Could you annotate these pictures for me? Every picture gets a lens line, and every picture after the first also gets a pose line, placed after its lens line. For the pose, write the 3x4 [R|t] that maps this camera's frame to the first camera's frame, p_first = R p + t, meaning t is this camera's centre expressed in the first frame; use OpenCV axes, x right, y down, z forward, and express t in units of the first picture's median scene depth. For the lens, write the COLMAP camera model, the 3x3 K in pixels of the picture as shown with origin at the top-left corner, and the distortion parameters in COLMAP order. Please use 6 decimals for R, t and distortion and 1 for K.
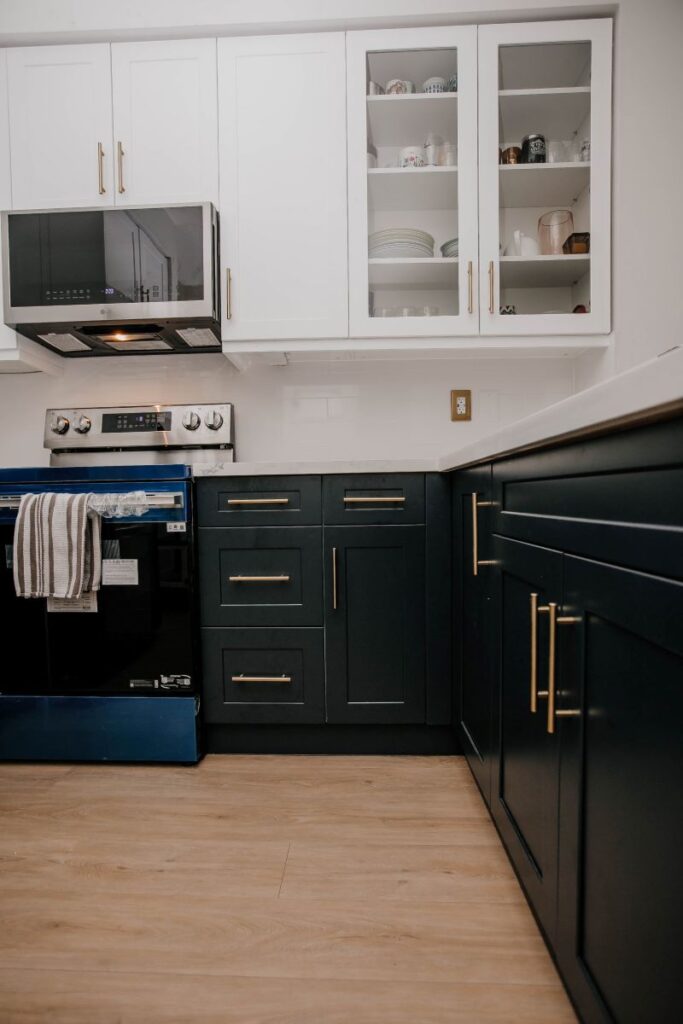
lens RADIAL K [[535.8, 0, 336.6], [0, 535.8, 518.8], [0, 0, 1]] dist [-0.044689, 0.023427]
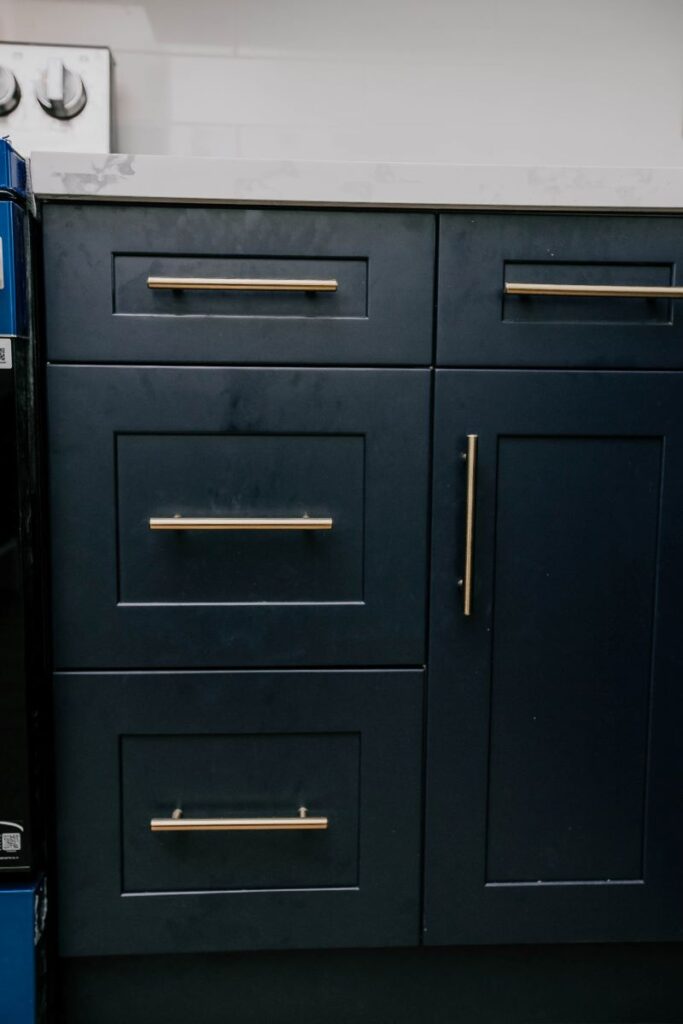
lens RADIAL K [[1002.3, 0, 336.7], [0, 1002.3, 515.9], [0, 0, 1]] dist [0.036786, 0.000000]
pose [[0.994450, 0.014012, 0.104271, -0.148320], [-0.021157, 0.997478, 0.067743, 0.063233], [-0.103058, -0.069573, 0.992239, 0.378782]]
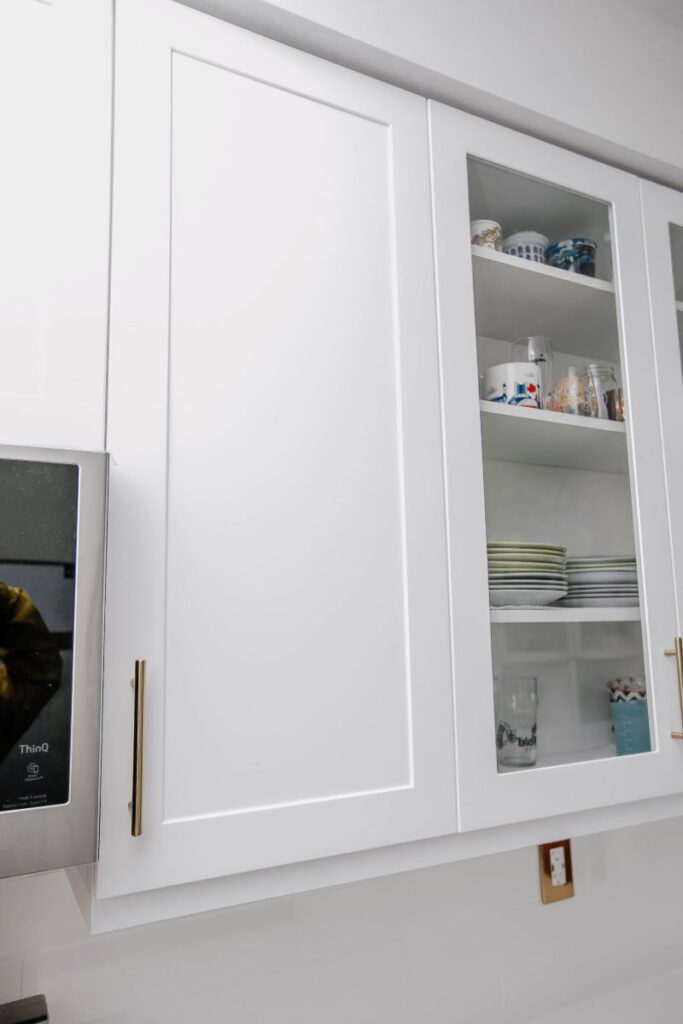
lens RADIAL K [[720.2, 0, 340.6], [0, 720.2, 519.0], [0, 0, 1]] dist [-0.019140, -0.003543]
pose [[0.866560, 0.066166, 0.494667, -0.362037], [0.035506, 0.980488, -0.193348, -0.540920], [-0.497808, 0.185111, 0.847302, 0.680383]]
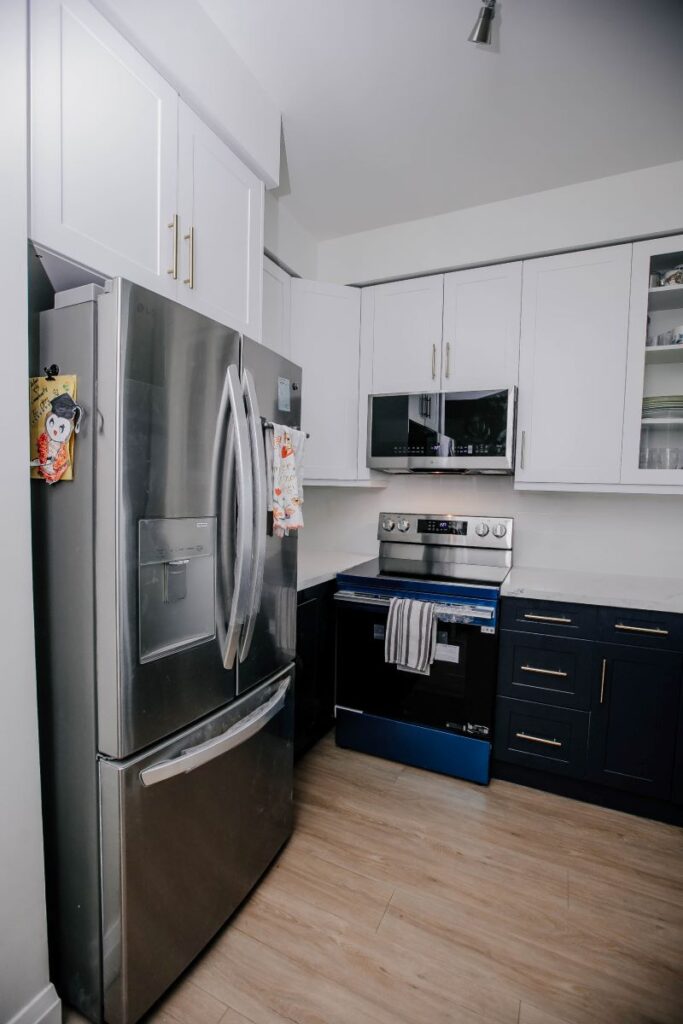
lens RADIAL K [[467.8, 0, 341.0], [0, 467.8, 521.5], [0, 0, 1]] dist [-0.047781, 0.015884]
pose [[0.919976, 0.061413, -0.387133, -0.186691], [-0.051026, 0.998009, 0.037062, -0.300595], [0.388638, -0.014342, 0.921279, -0.331711]]
